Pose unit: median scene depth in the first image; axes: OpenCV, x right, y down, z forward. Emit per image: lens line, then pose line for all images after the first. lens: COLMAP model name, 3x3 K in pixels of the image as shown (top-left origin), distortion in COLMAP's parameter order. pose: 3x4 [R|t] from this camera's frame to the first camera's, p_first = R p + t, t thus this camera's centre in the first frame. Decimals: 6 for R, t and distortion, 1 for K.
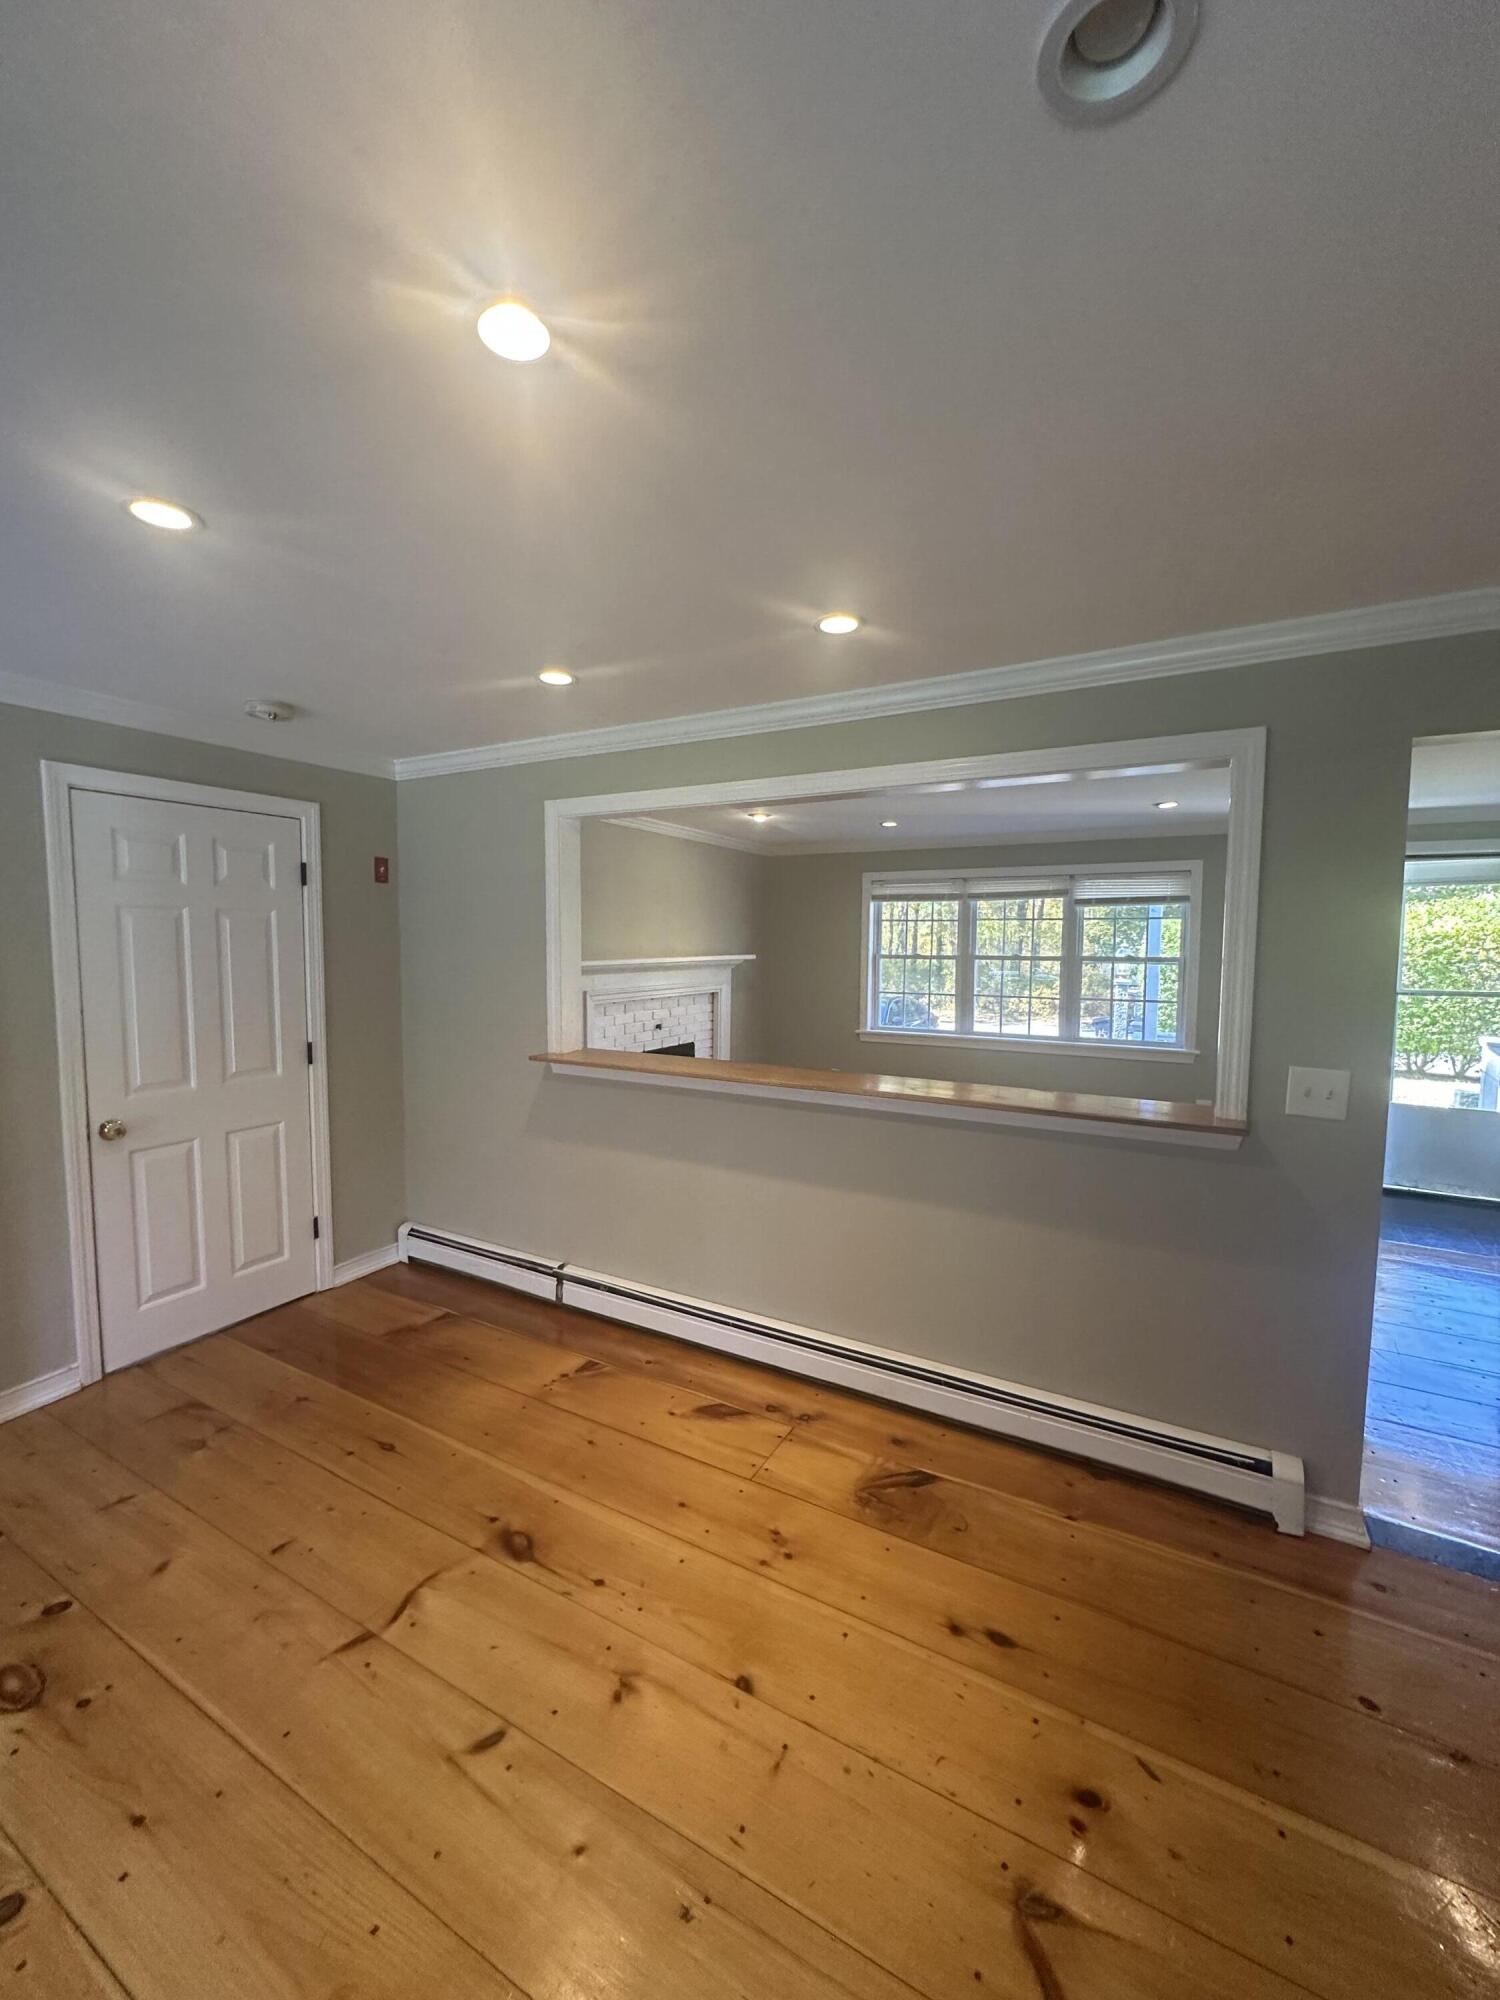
lens RADIAL K [[797.0, 0, 750.0], [0, 797.0, 1000.0], [0, 0, 1]] dist [-0.002908, -0.000272]
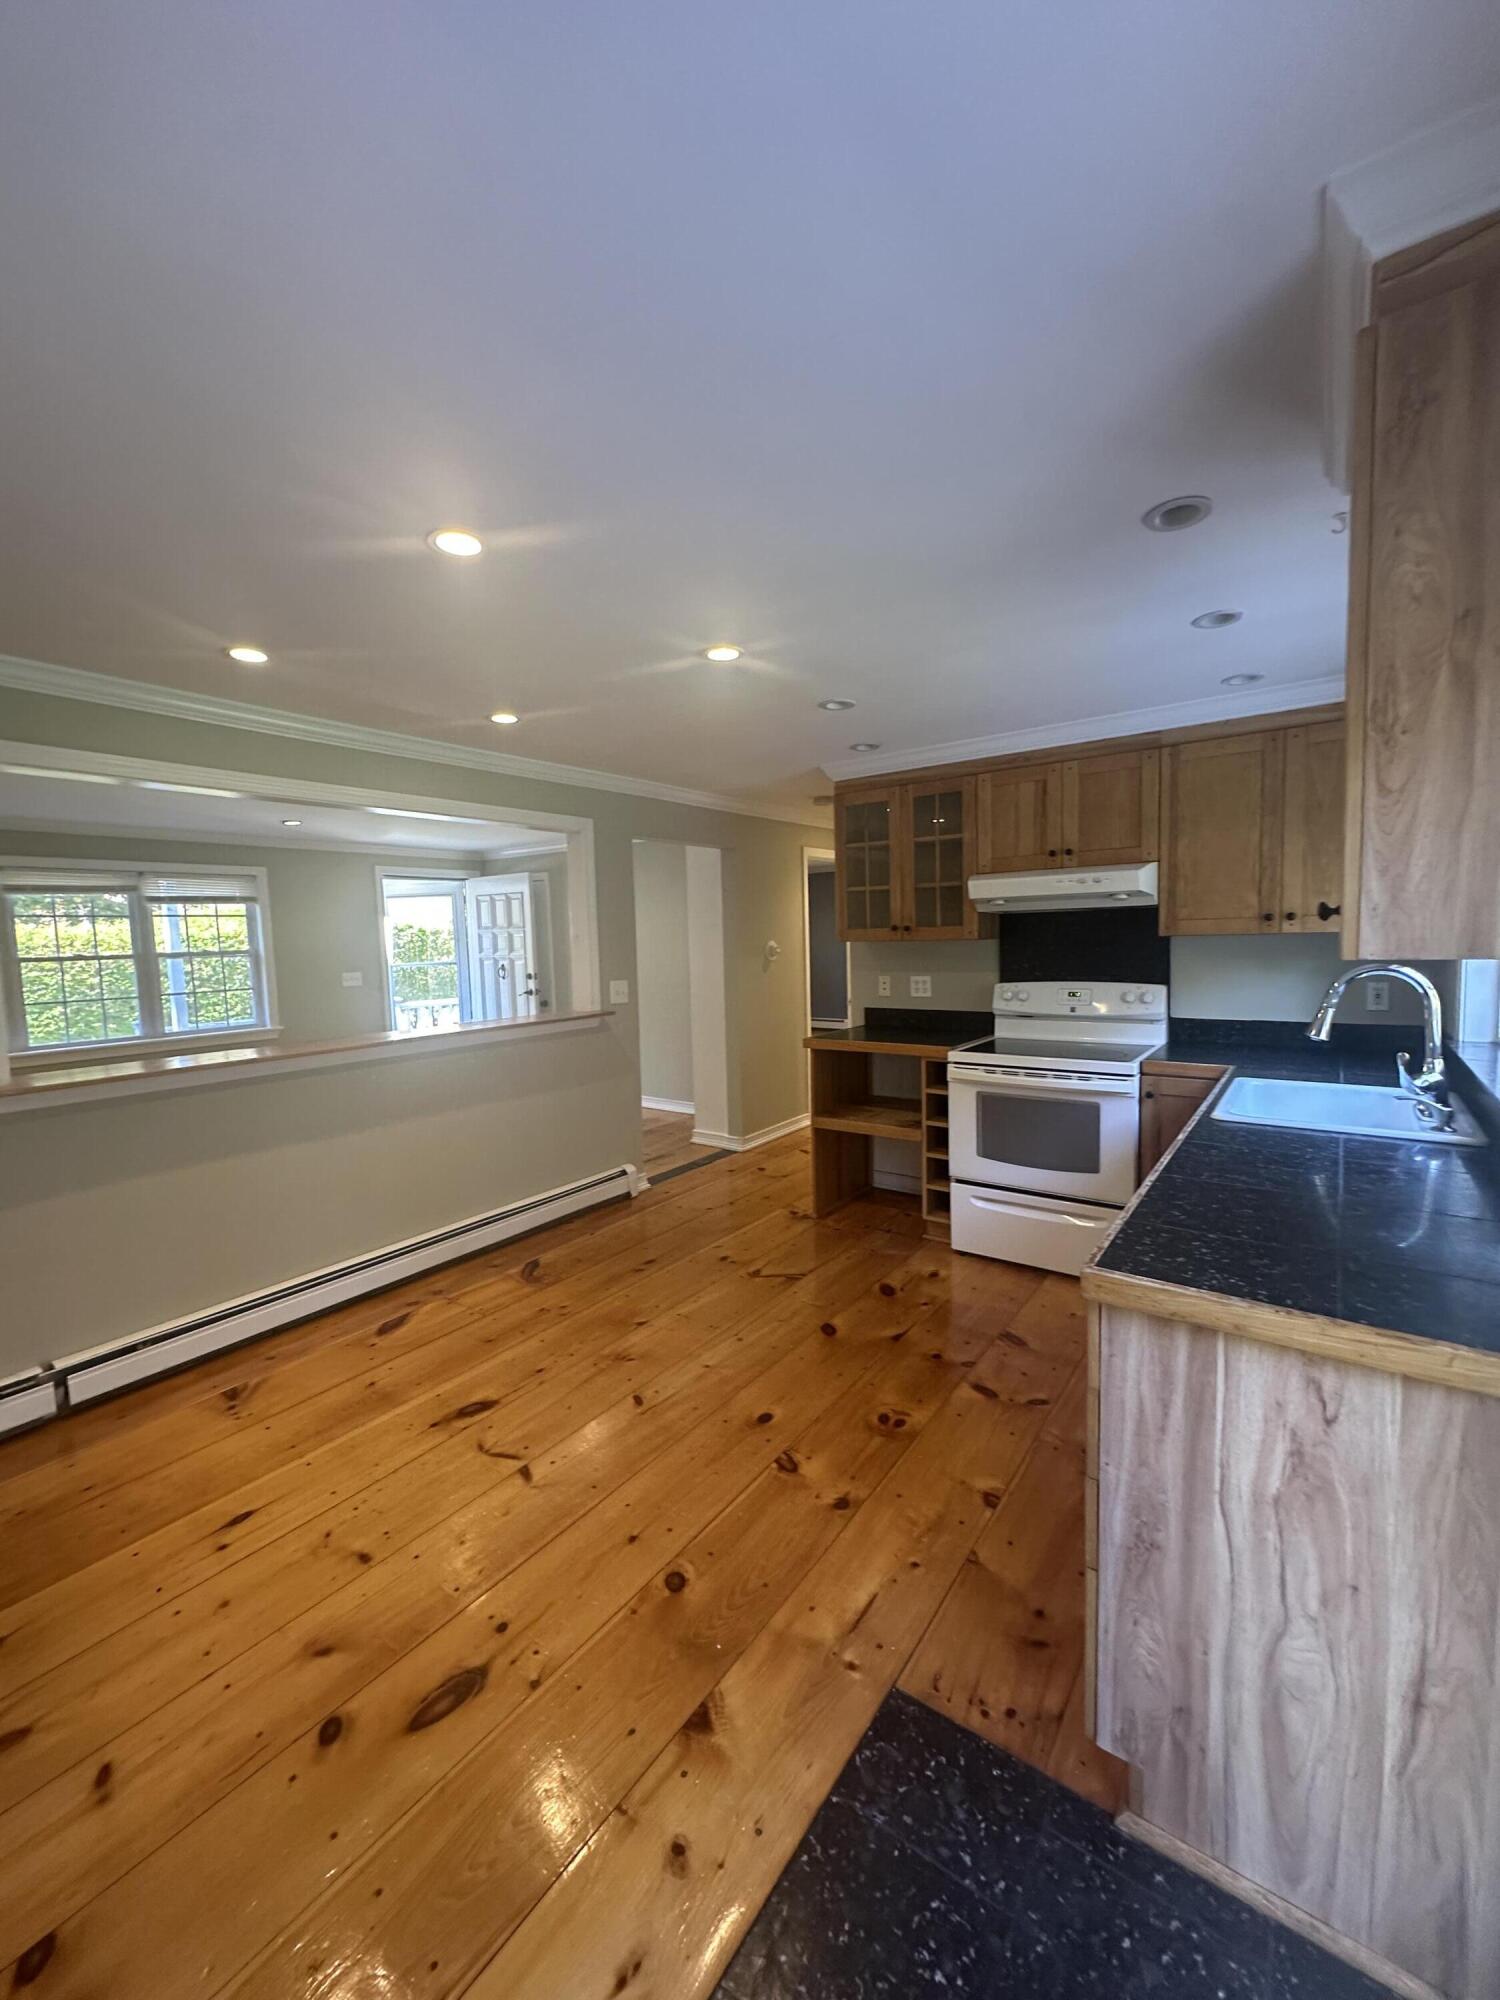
lens RADIAL K [[797.0, 0, 750.0], [0, 797.0, 1000.0], [0, 0, 1]] dist [-0.002908, -0.000272]
pose [[0.127753, -0.092059, 0.987524, -0.502866], [0.102531, 0.991574, 0.079172, 0.001373], [-0.986492, 0.091137, 0.136116, 0.128202]]
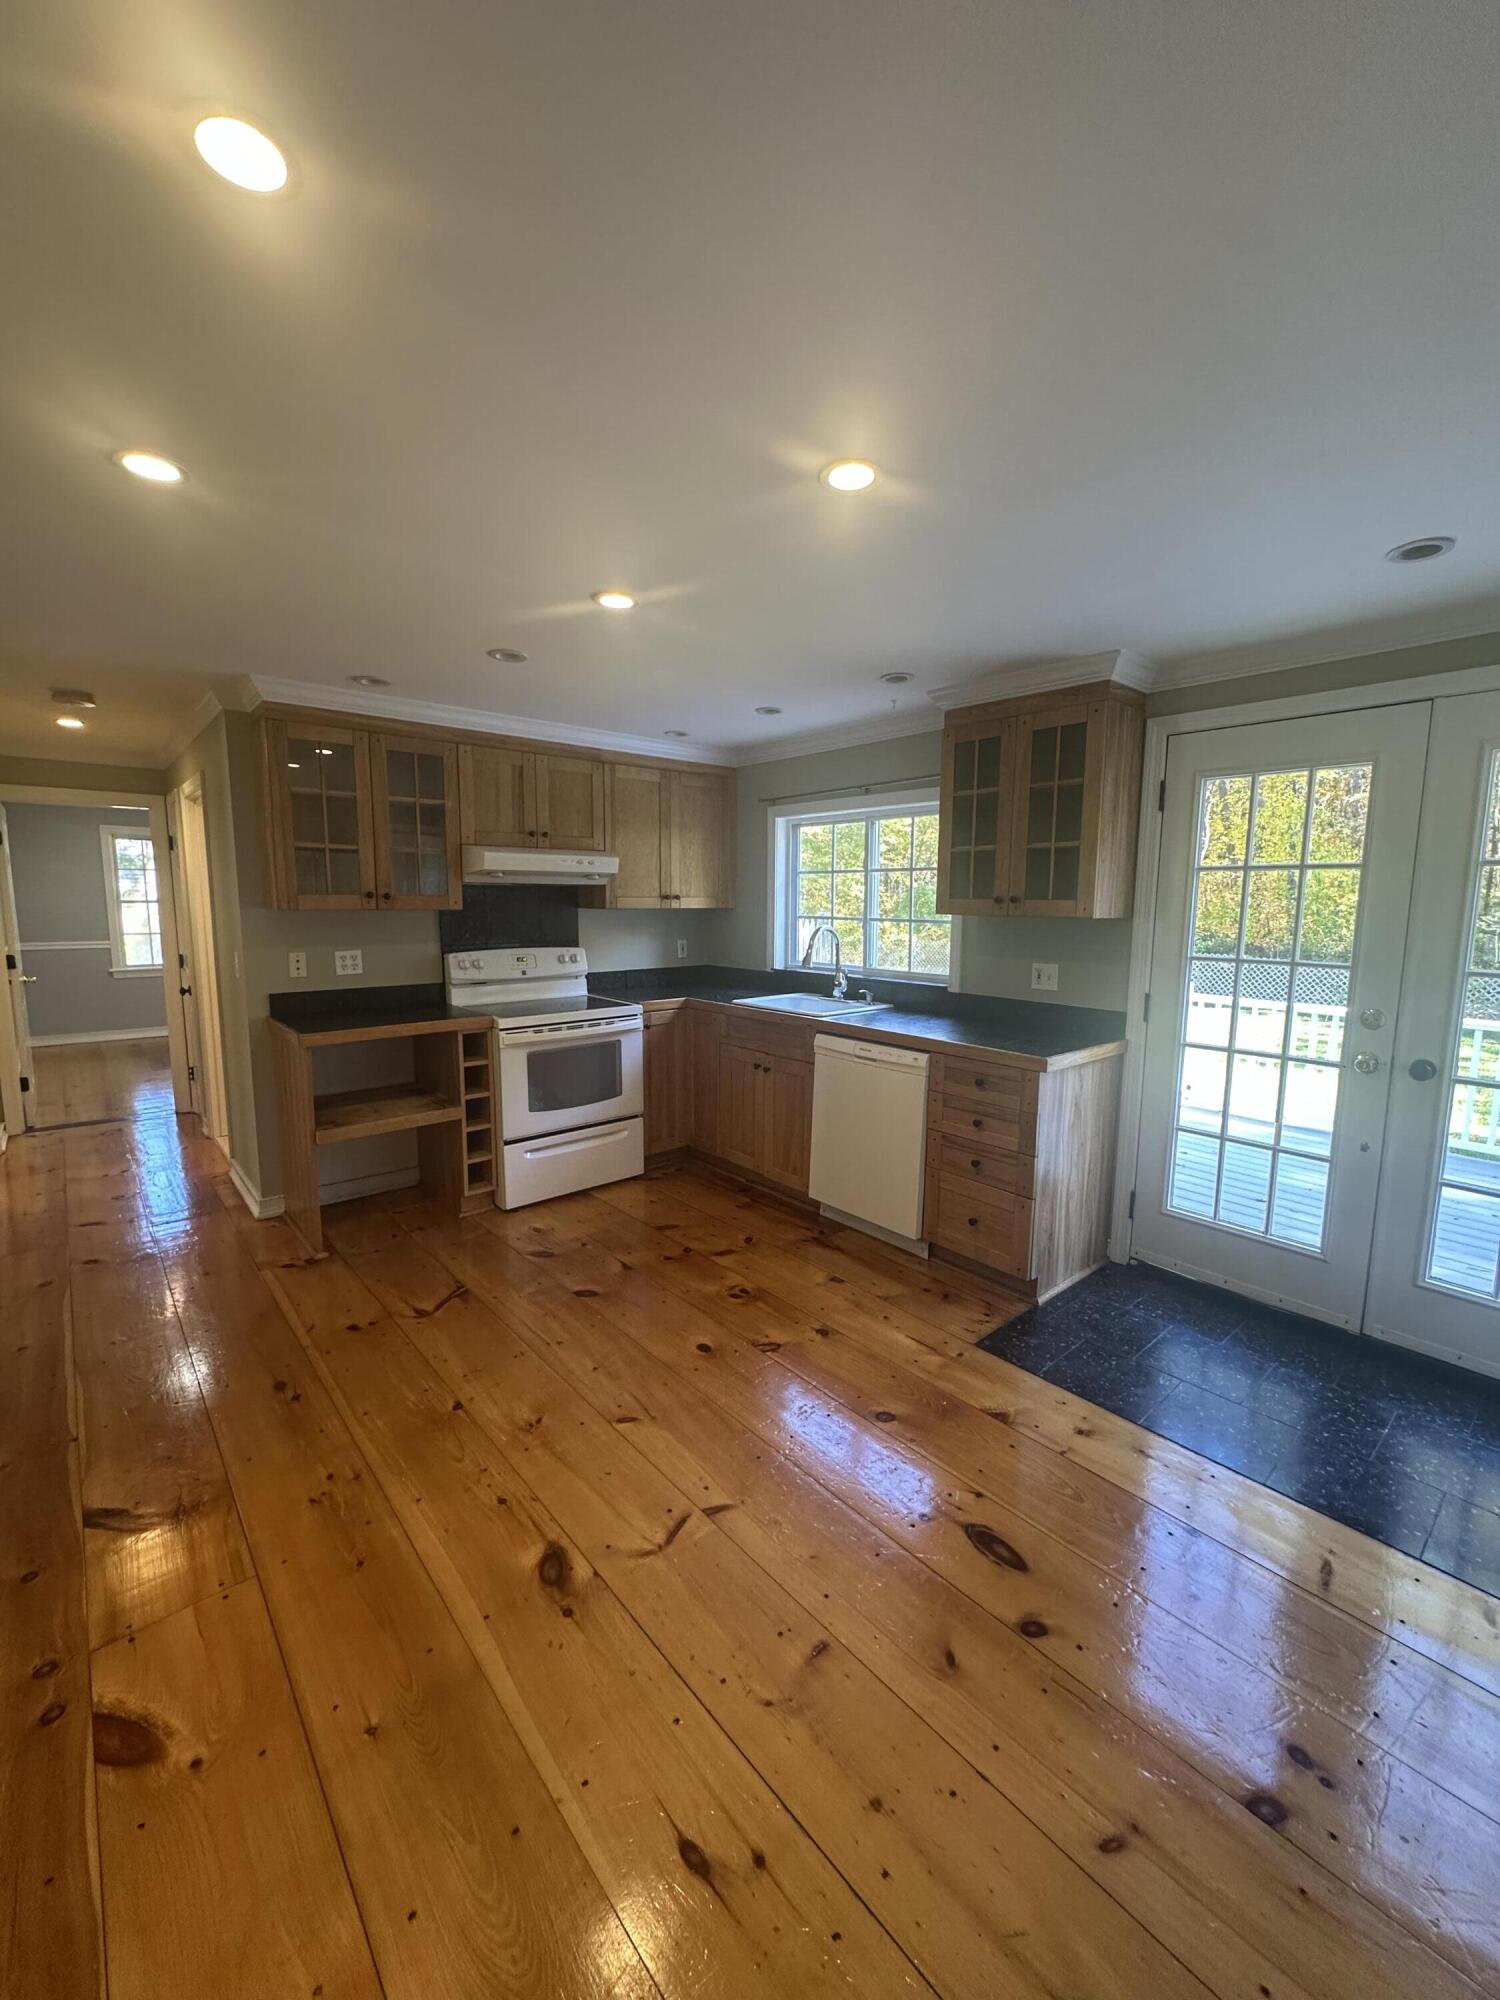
lens RADIAL K [[797.0, 0, 750.0], [0, 797.0, 1000.0], [0, 0, 1]] dist [-0.002908, -0.000272]
pose [[-0.940781, -0.057163, 0.334161, -0.269283], [0.011259, 0.979870, 0.199320, -0.033058], [-0.338828, 0.191279, -0.921199, 0.580123]]
